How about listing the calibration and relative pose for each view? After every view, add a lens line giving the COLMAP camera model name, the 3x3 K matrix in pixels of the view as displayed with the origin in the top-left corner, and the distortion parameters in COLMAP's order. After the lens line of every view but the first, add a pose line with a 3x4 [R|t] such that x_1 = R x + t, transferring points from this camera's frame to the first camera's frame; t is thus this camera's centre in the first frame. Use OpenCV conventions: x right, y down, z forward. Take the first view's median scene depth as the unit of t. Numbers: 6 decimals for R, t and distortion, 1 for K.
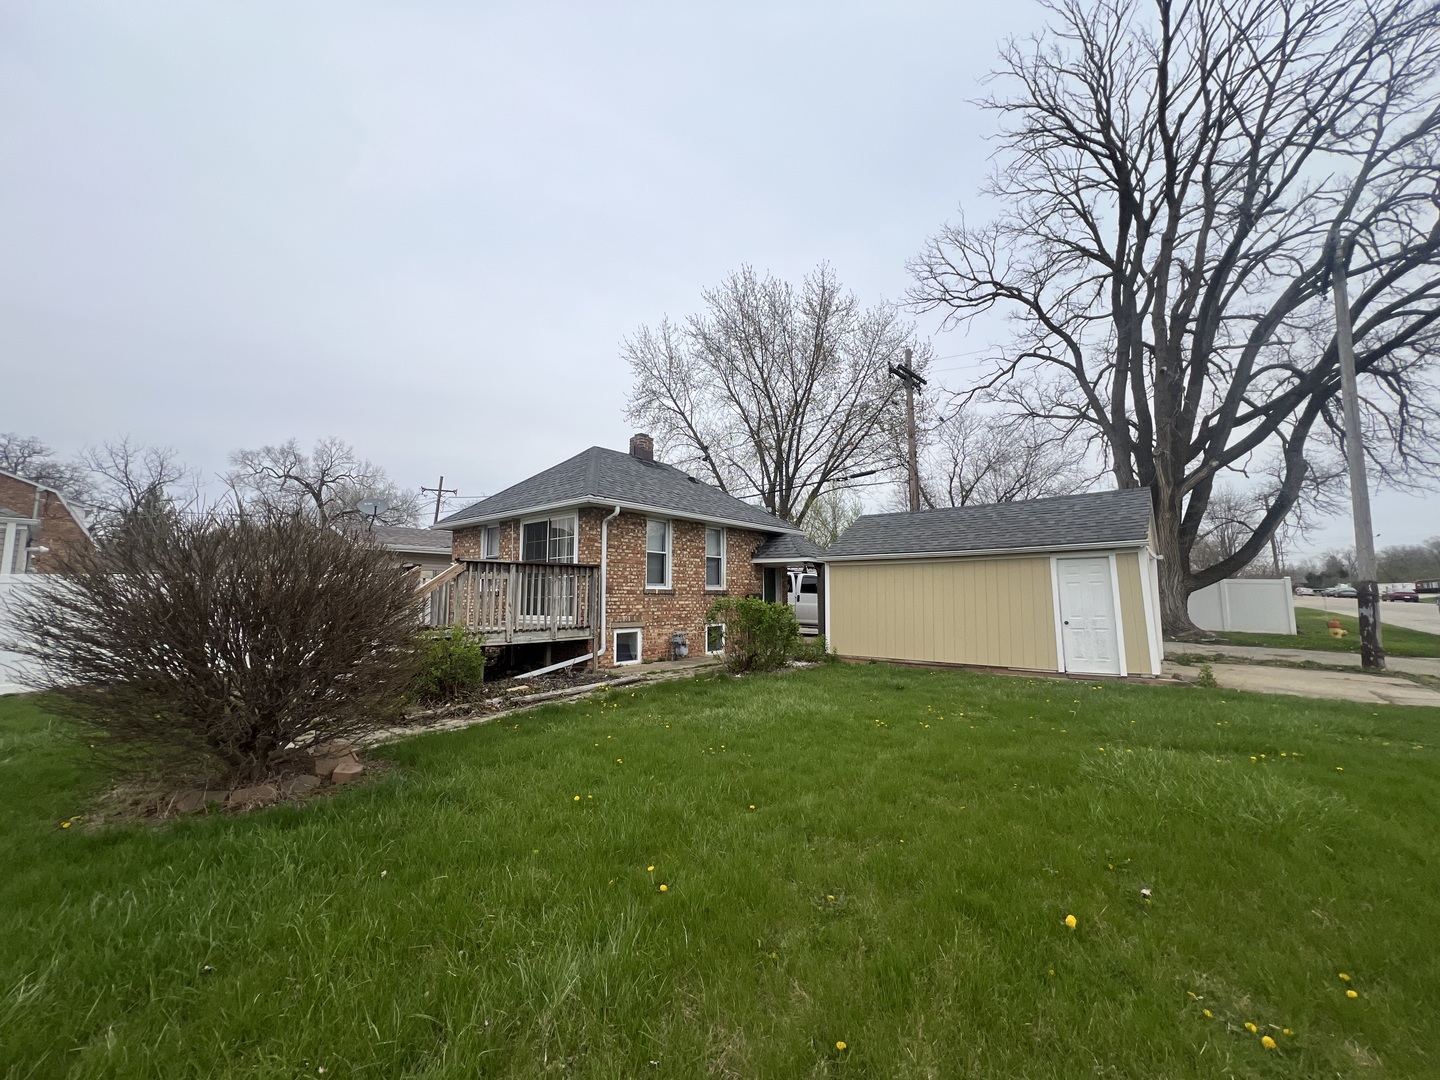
lens RADIAL K [[578.2, 0, 720.0], [0, 578.2, 540.0], [0, 0, 1]] dist [-0.000105, 0.000413]
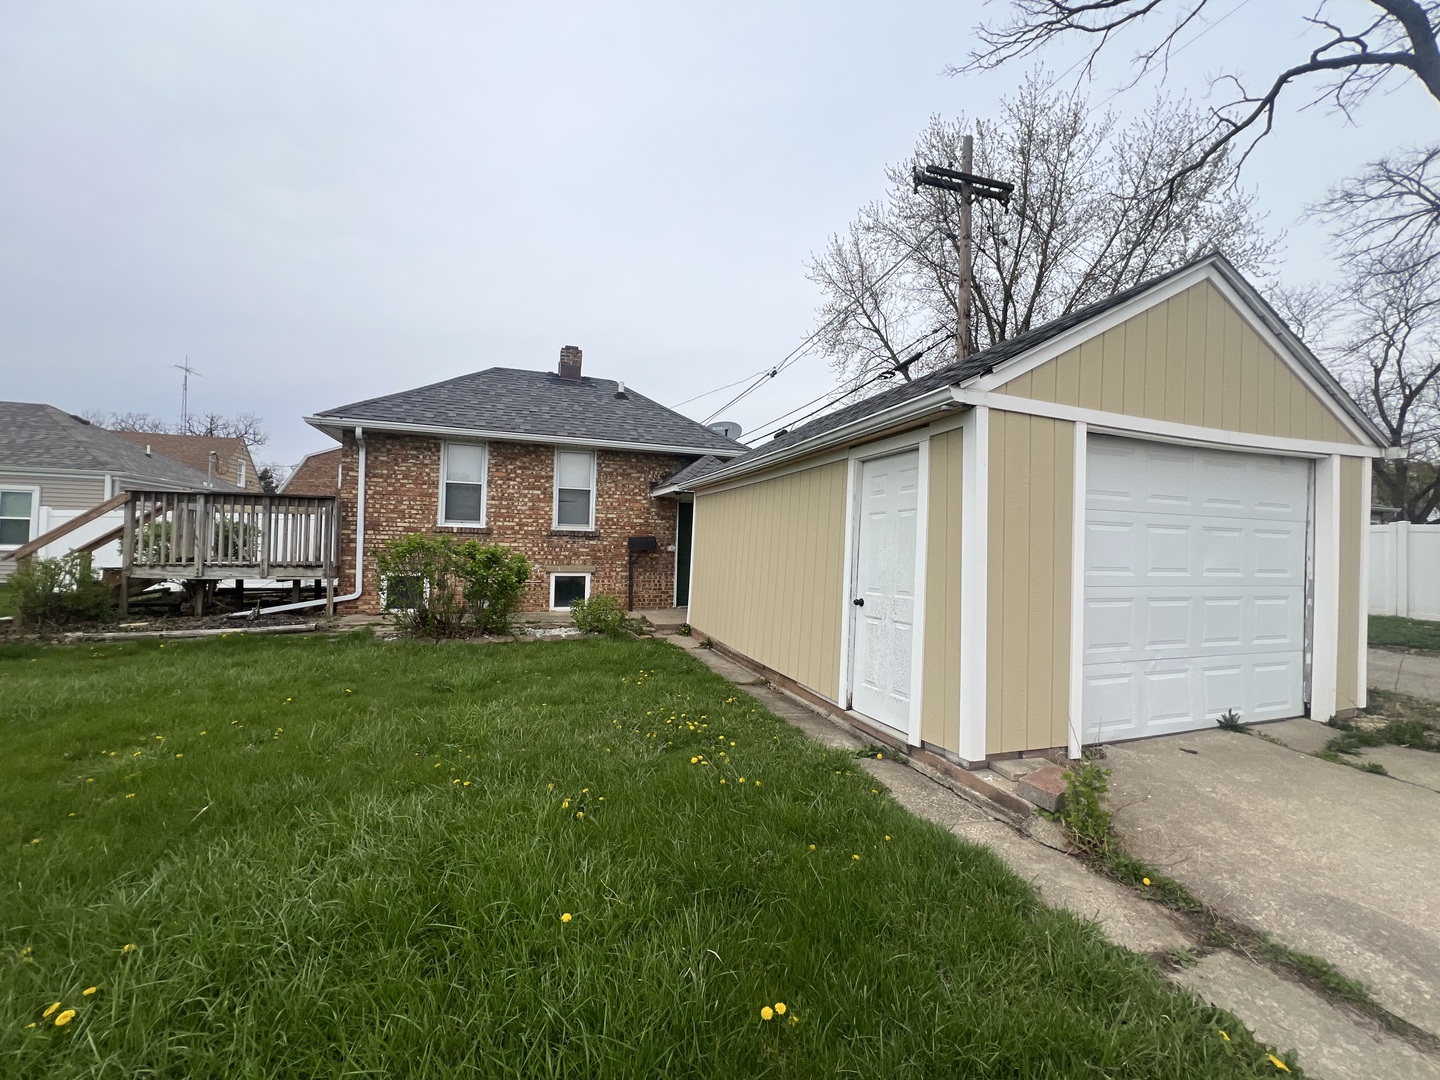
lens RADIAL K [[578.2, 0, 720.0], [0, 578.2, 540.0], [0, 0, 1]] dist [-0.000105, 0.000413]
pose [[0.851520, 0.017876, -0.524018, 0.624749], [0.025944, 0.996758, 0.076162, 0.048672], [0.523680, -0.078448, 0.848295, 0.475330]]
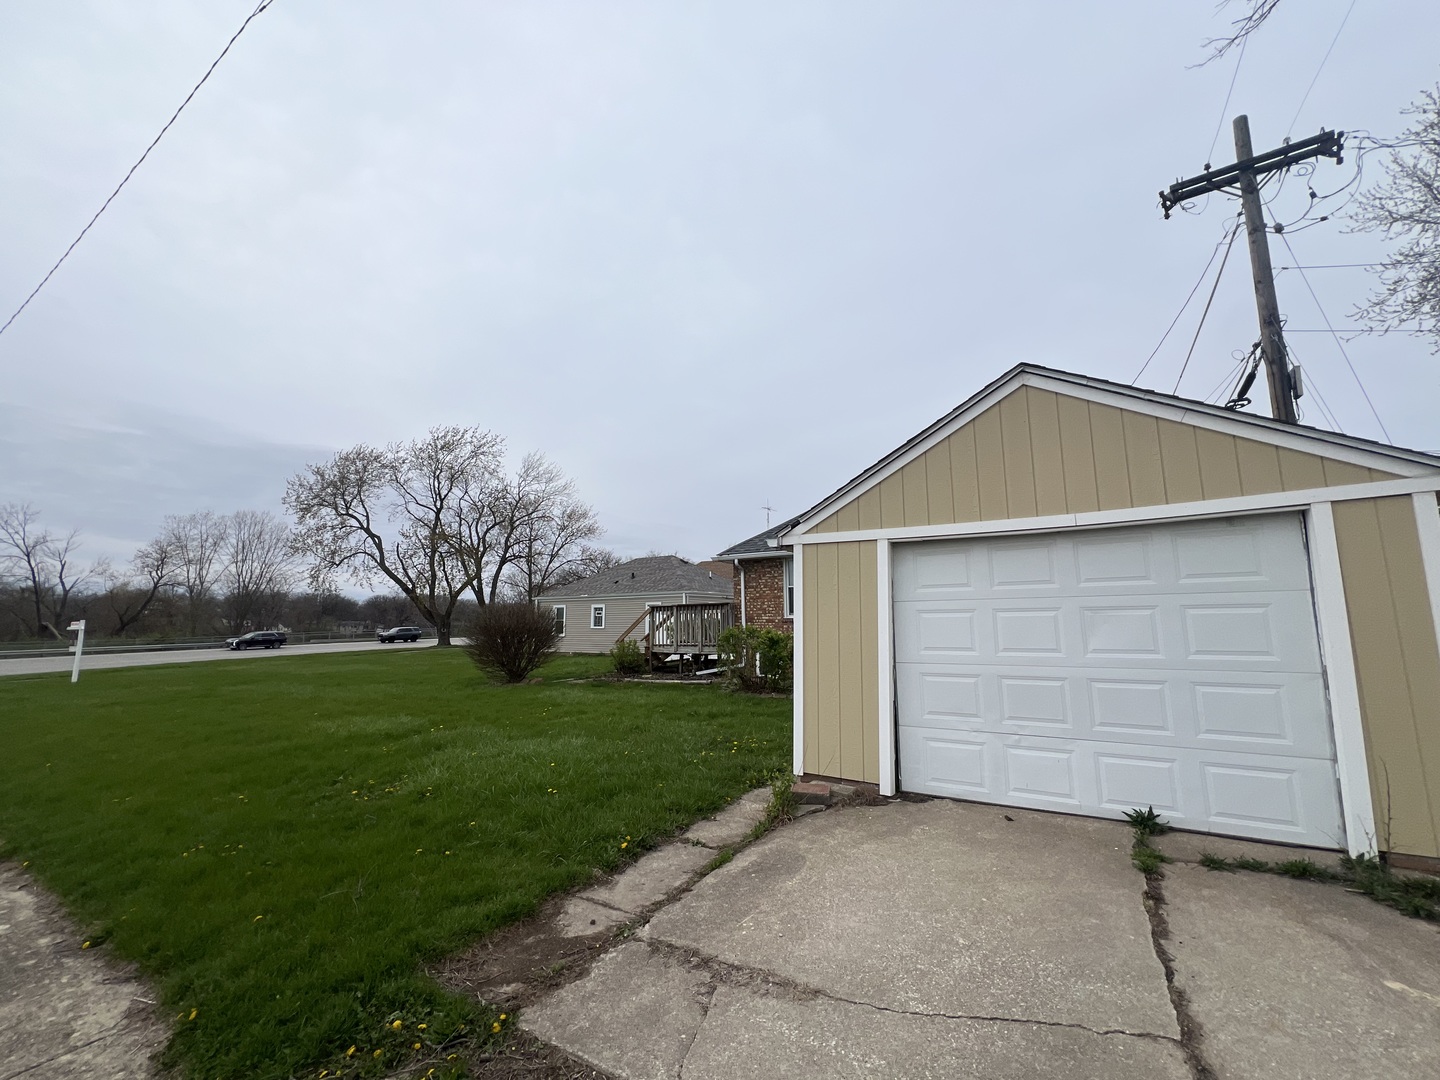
lens RADIAL K [[583.5, 0, 720.0], [0, 583.5, 540.0], [0, 0, 1]] dist [0.000730, 0.000055]
pose [[0.130596, -0.135283, -0.982163, 1.040660], [0.111430, 0.986373, -0.121047, 0.053307], [0.985154, -0.093634, 0.143891, 0.672011]]
